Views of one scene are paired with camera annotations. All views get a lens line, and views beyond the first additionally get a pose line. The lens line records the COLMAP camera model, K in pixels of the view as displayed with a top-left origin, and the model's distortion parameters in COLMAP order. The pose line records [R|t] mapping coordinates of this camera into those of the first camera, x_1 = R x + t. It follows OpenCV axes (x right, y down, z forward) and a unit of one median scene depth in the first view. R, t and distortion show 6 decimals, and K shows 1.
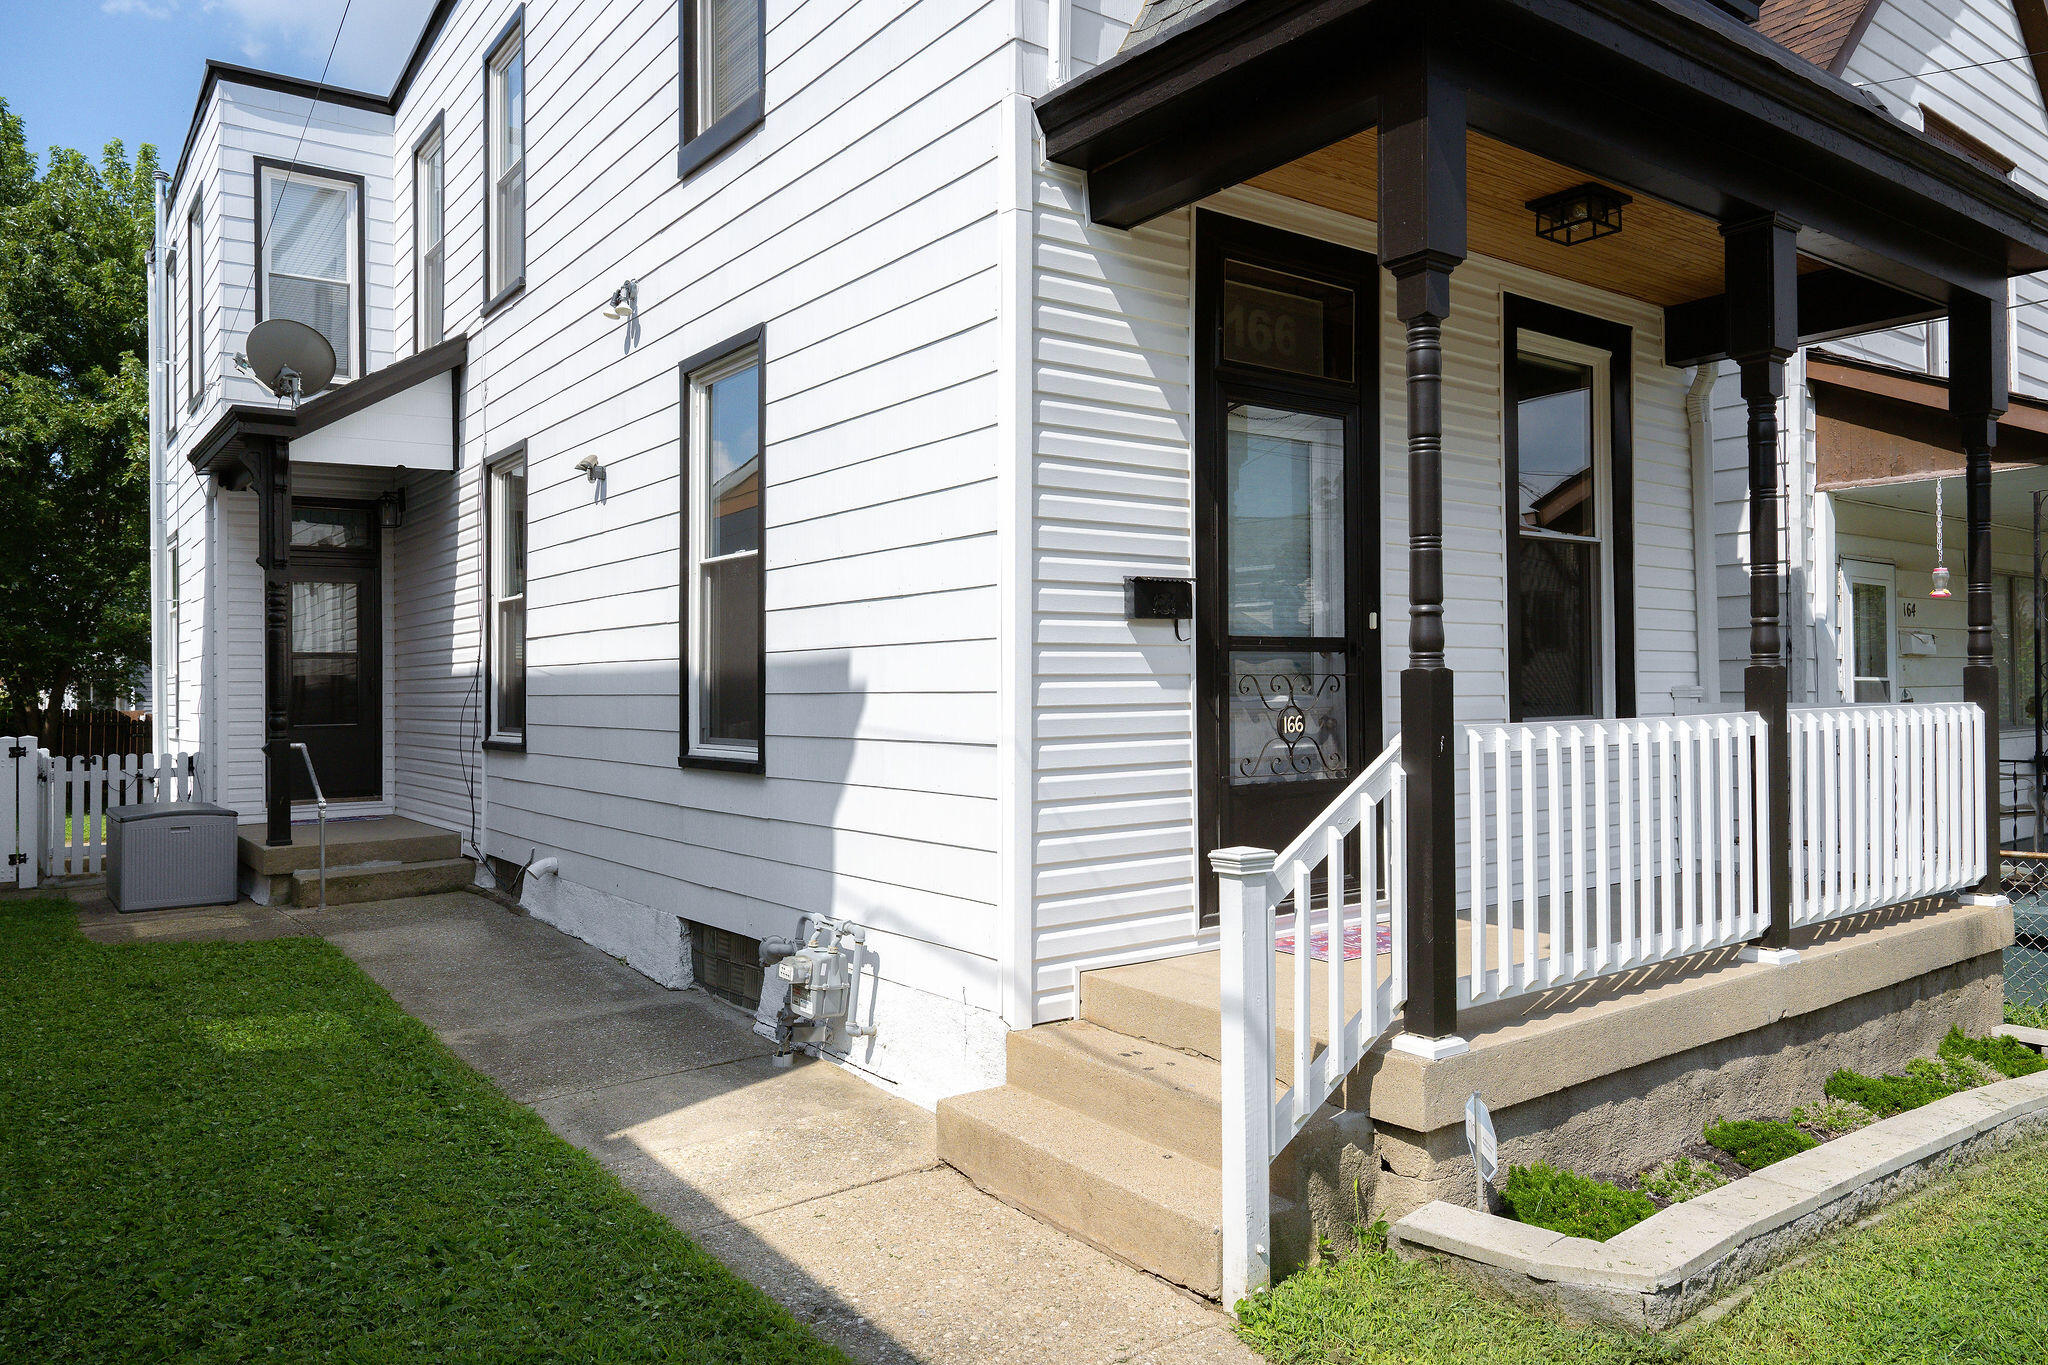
lens RADIAL K [[1383.9, 0, 990.2], [0, 1383.9, 680.8], [0, 0, 1]] dist [0.006685, -0.003507]
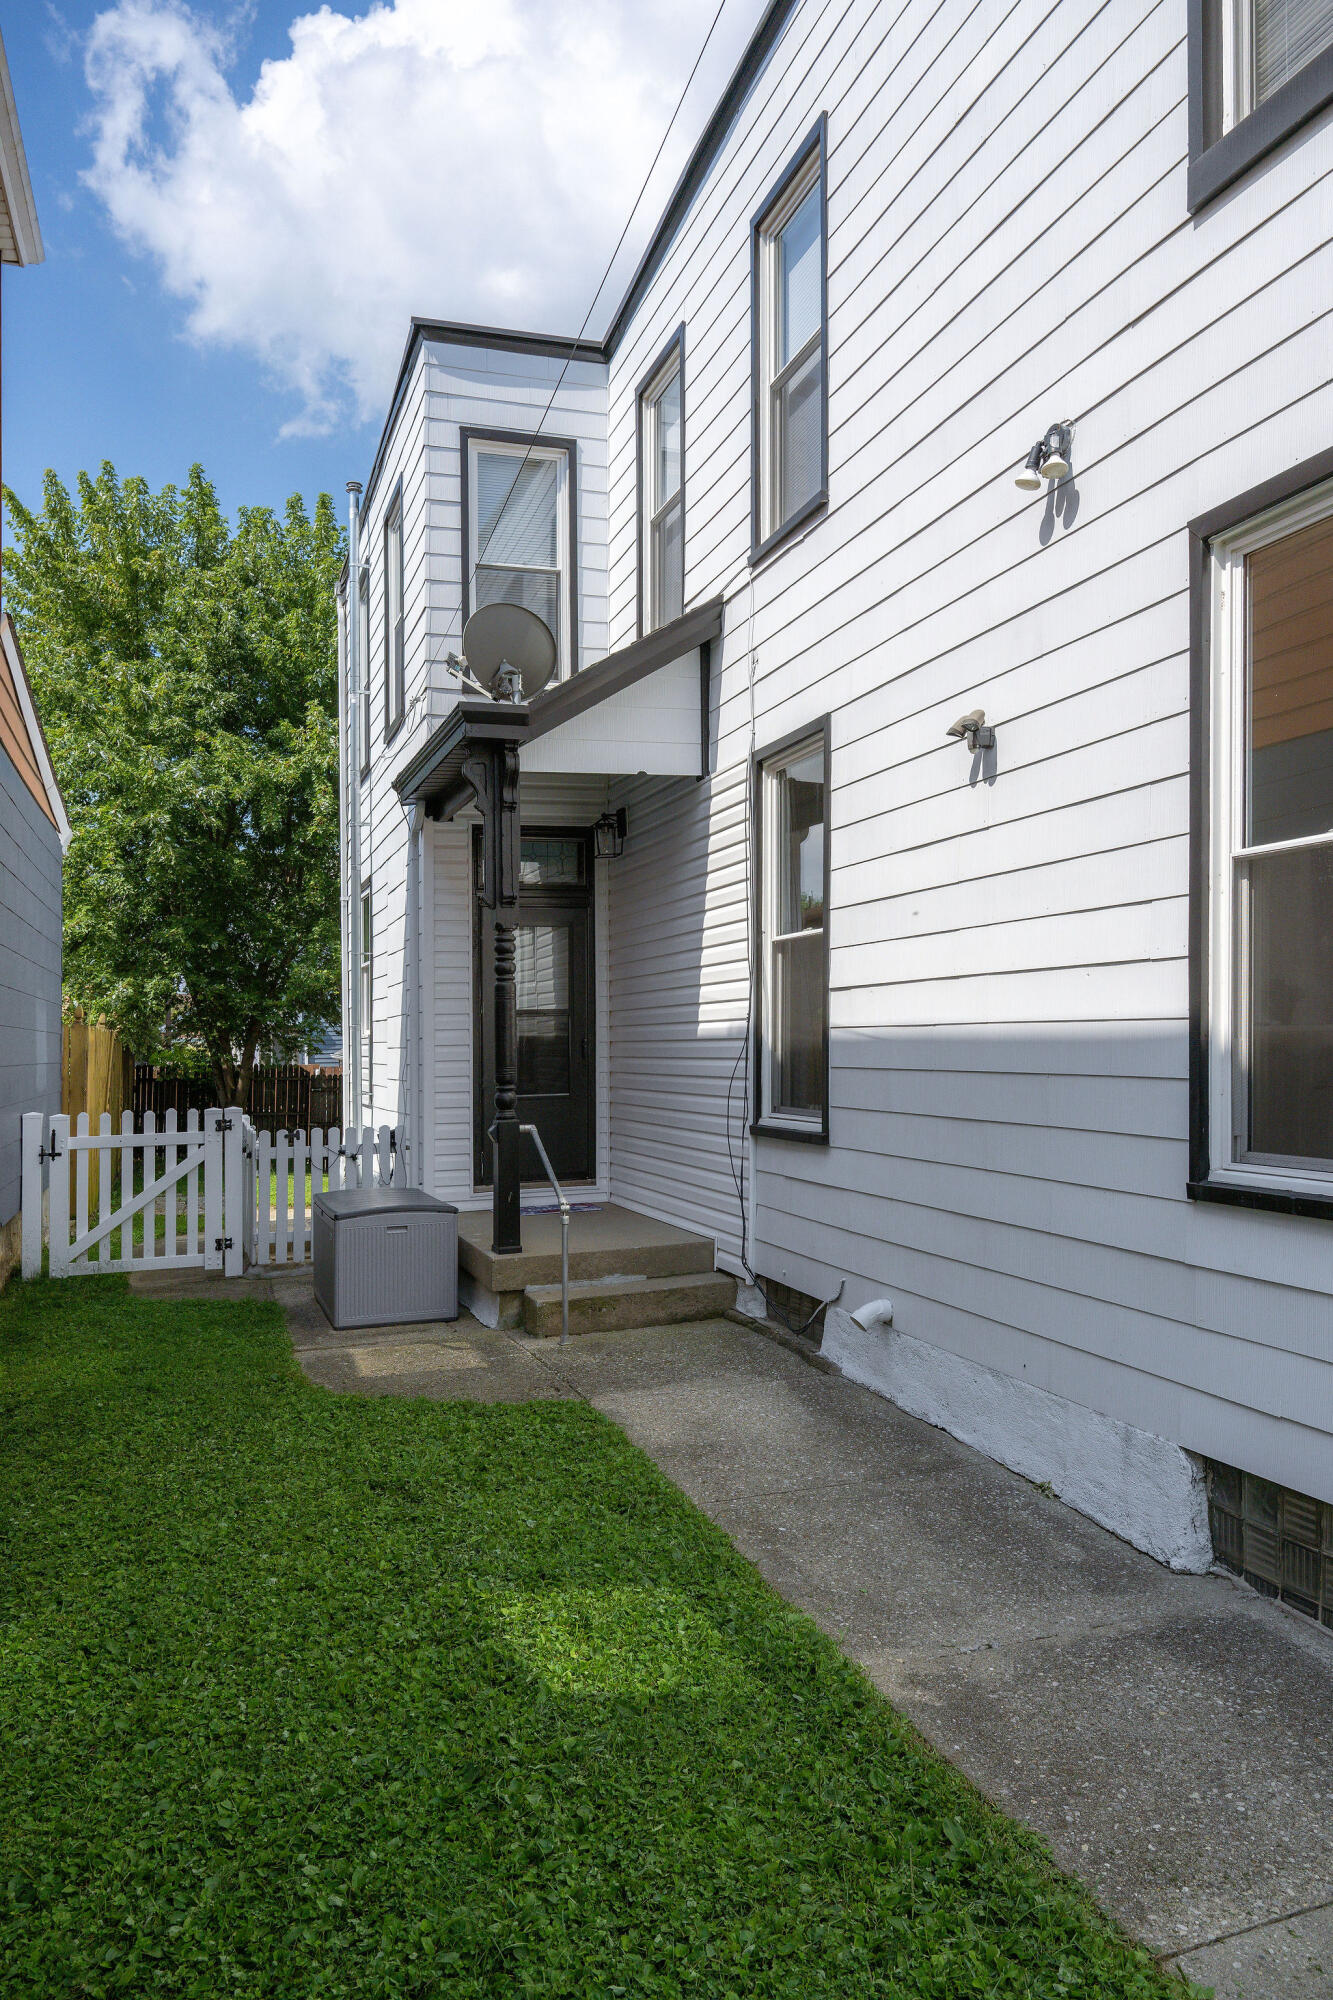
lens RADIAL K [[1351.4, 0, 636.5], [0, 1351.4, 1013.7], [0, 0, 1]] dist [0.006685, -0.003507]
pose [[0.953798, -0.009731, -0.300292, -0.210826], [0.006768, 0.999918, -0.010908, -0.010075], [0.300373, 0.008372, 0.953785, 0.283349]]
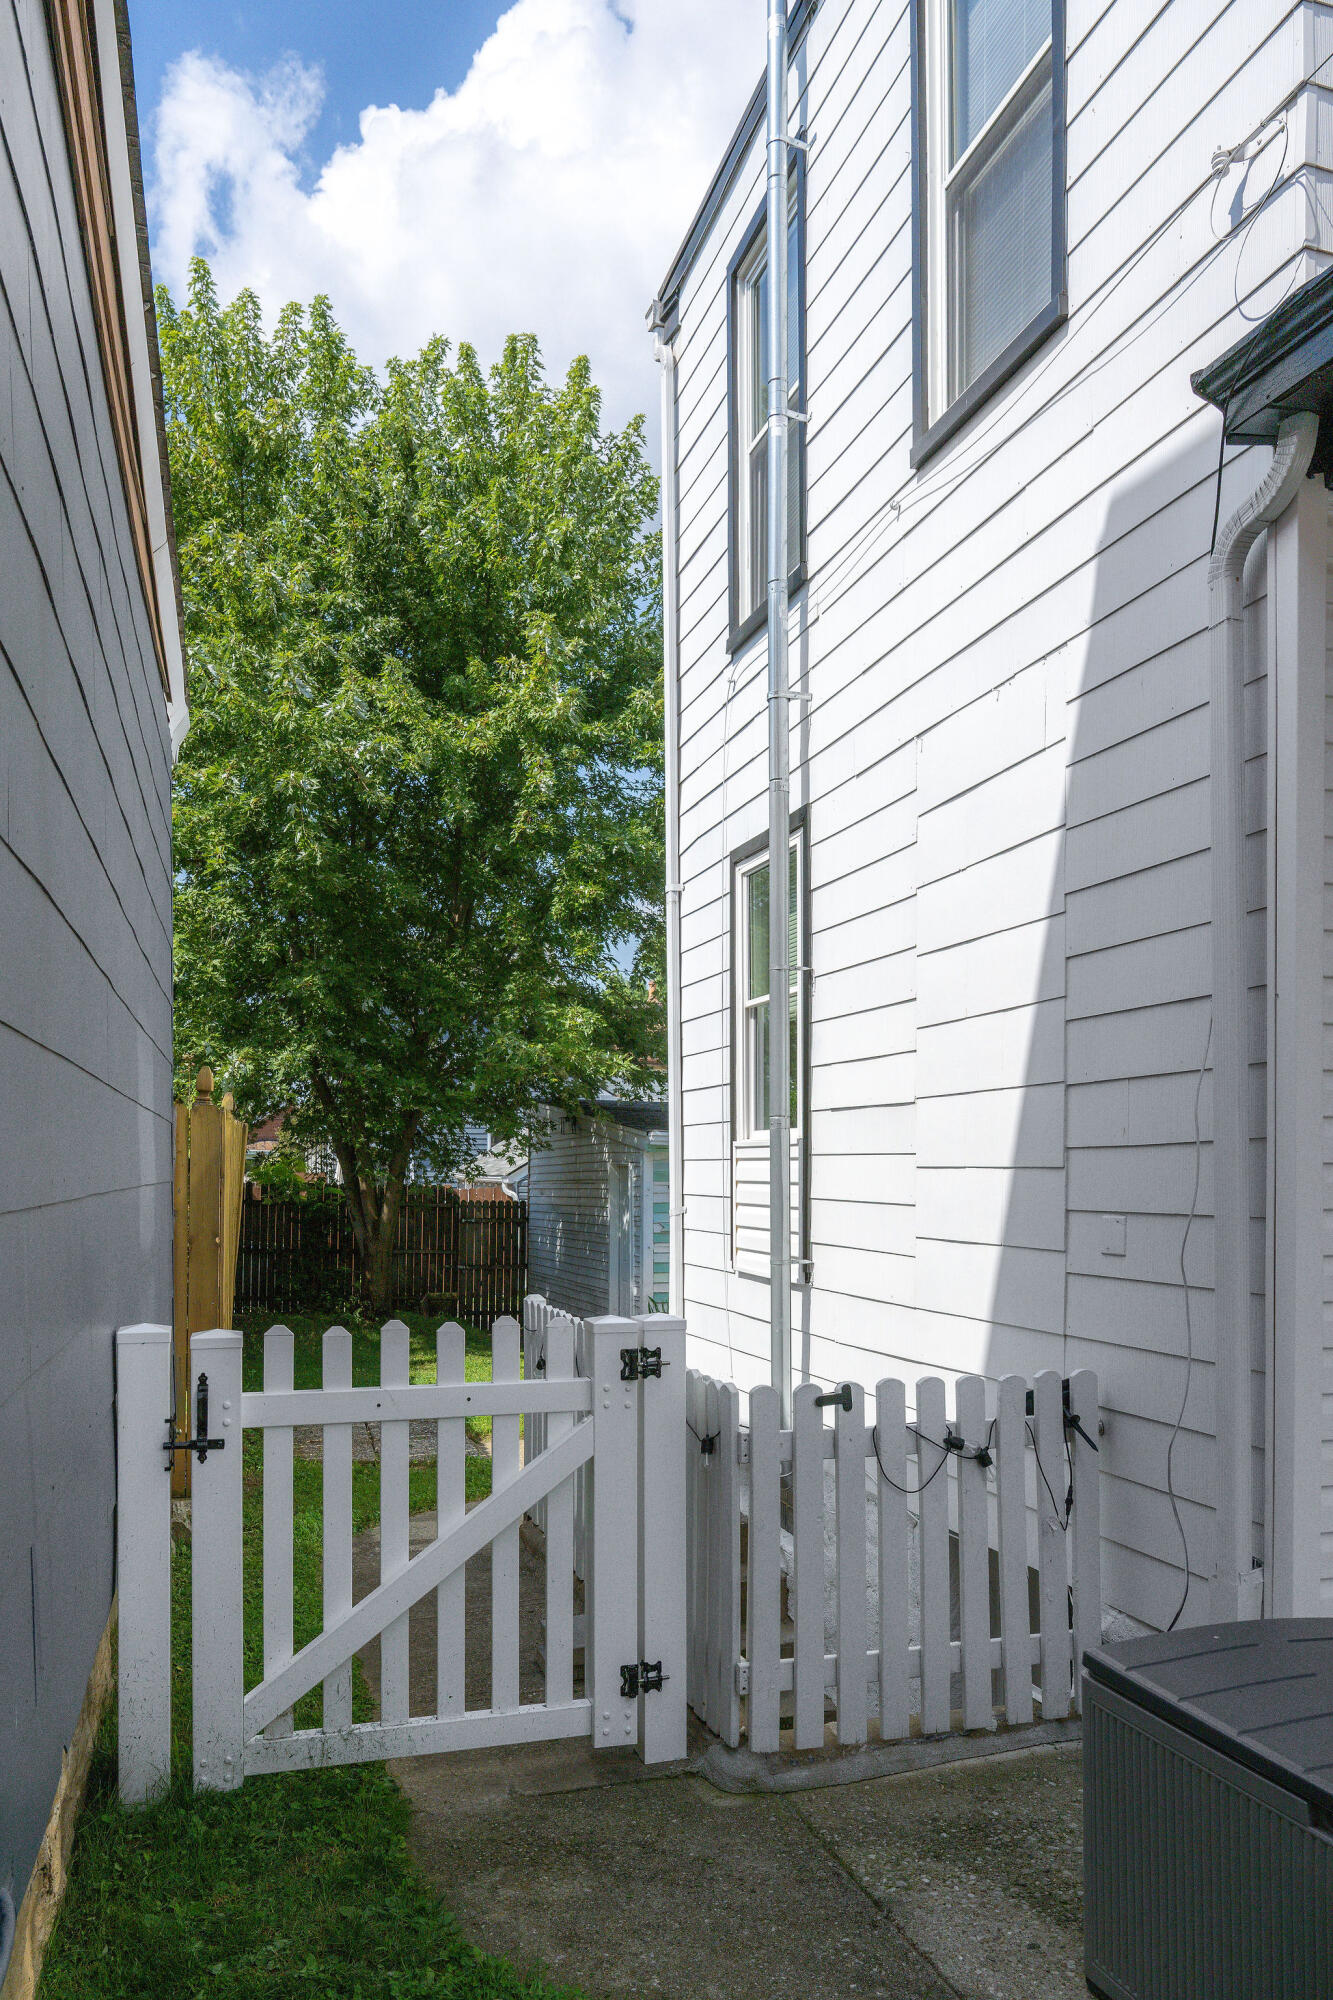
lens RADIAL K [[1351.4, 0, 627.4], [0, 1351.4, 1215.1], [0, 0, 1]] dist [0.006685, -0.003507]
pose [[0.943778, 0.026594, -0.329509, -0.686321], [-0.011455, 0.998791, 0.047800, -0.000148], [0.330382, -0.041338, 0.942942, 0.794377]]
